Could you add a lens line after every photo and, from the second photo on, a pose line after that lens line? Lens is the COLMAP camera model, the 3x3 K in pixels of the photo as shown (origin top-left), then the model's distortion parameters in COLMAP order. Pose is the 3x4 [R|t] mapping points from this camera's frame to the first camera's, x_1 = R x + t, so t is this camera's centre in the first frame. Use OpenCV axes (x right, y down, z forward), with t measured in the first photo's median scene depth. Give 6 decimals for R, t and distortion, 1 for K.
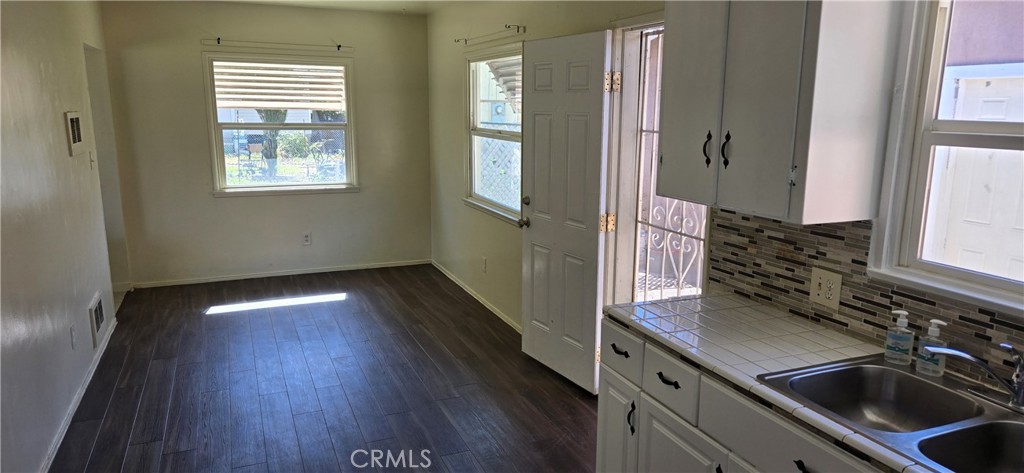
lens RADIAL K [[683.1, 0, 513.3], [0, 683.1, 236.3], [0, 0, 1]] dist [0.056531, -0.011944]
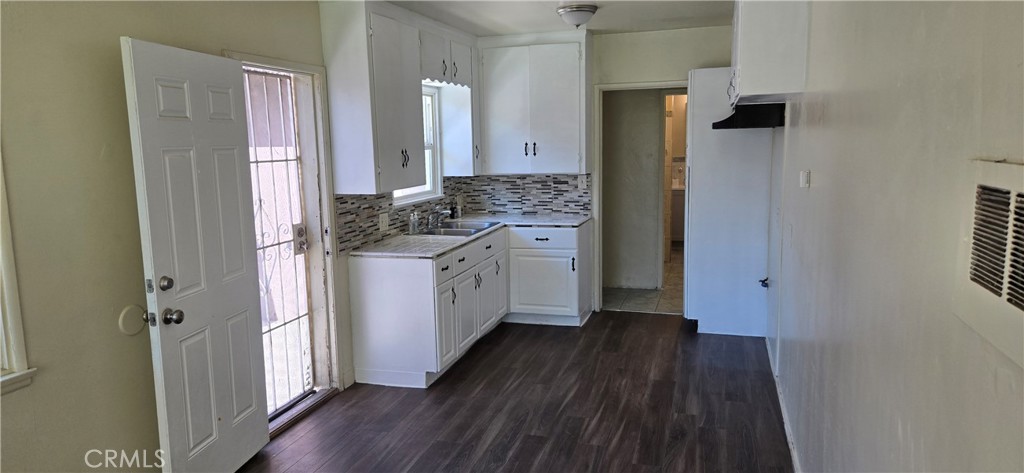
lens RADIAL K [[683.1, 0, 503.2], [0, 683.1, 240.3], [0, 0, 1]] dist [0.056531, -0.011944]
pose [[-0.764180, -0.088535, 0.638898, -1.104940], [0.136301, 0.946000, 0.294120, -0.413635], [-0.630437, 0.311843, -0.710847, 2.141785]]
